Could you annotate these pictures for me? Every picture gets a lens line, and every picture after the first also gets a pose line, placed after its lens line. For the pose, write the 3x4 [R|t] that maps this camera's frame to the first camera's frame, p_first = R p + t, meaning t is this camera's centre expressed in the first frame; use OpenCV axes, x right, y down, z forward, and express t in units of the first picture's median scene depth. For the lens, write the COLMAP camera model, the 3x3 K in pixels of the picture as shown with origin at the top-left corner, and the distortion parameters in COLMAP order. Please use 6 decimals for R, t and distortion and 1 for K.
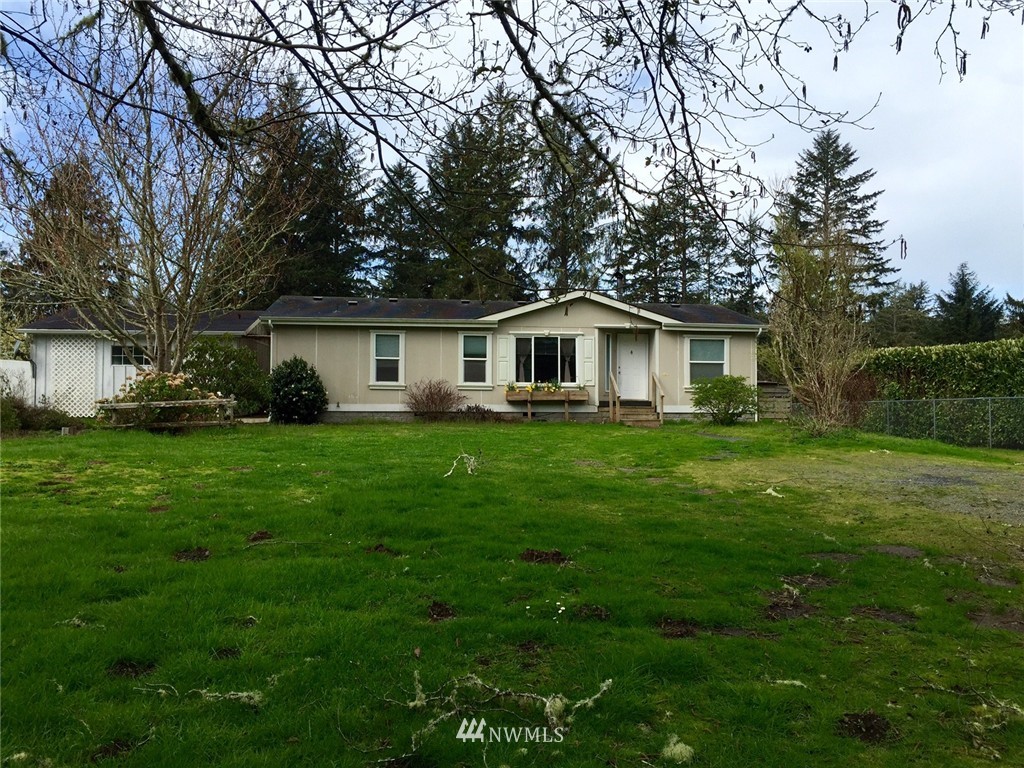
lens RADIAL K [[861.1, 0, 514.2], [0, 861.1, 384.0], [0, 0, 1]] dist [-0.007826, 0.001138]
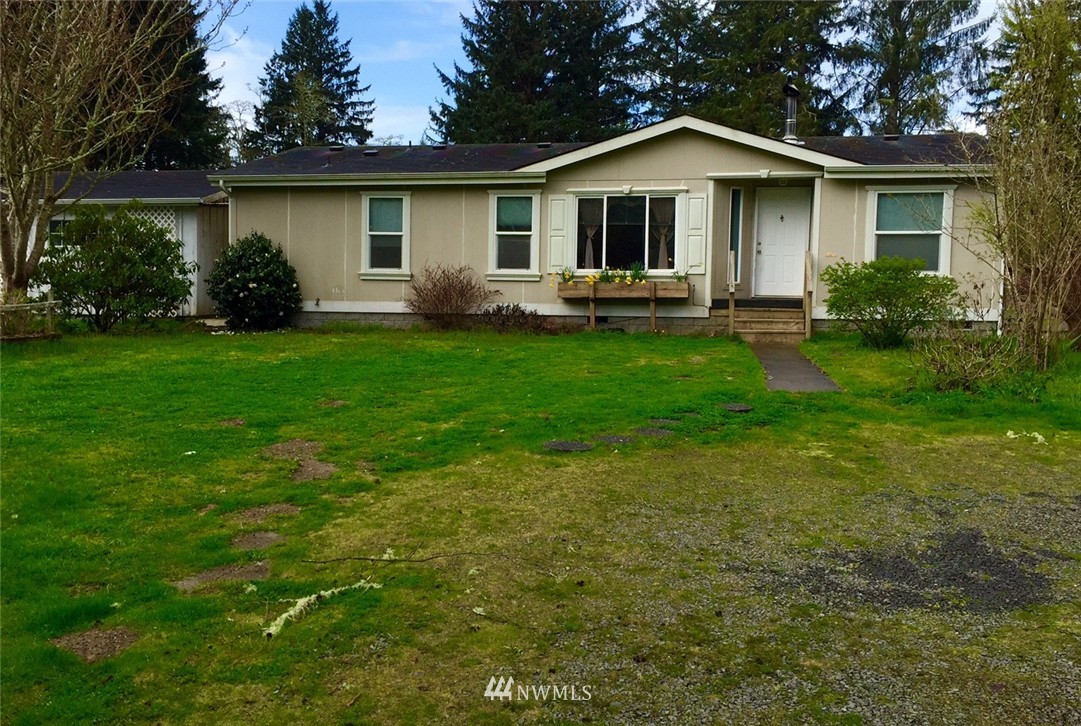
lens RADIAL K [[1014.5, 0, 537.8], [0, 1014.5, 362.0], [0, 0, 1]] dist [0.057344, 0.005347]
pose [[0.947034, 0.028974, -0.319823, 0.219042], [0.003993, 0.994782, 0.101947, -0.010352], [0.321107, -0.097824, 0.941977, 0.274191]]
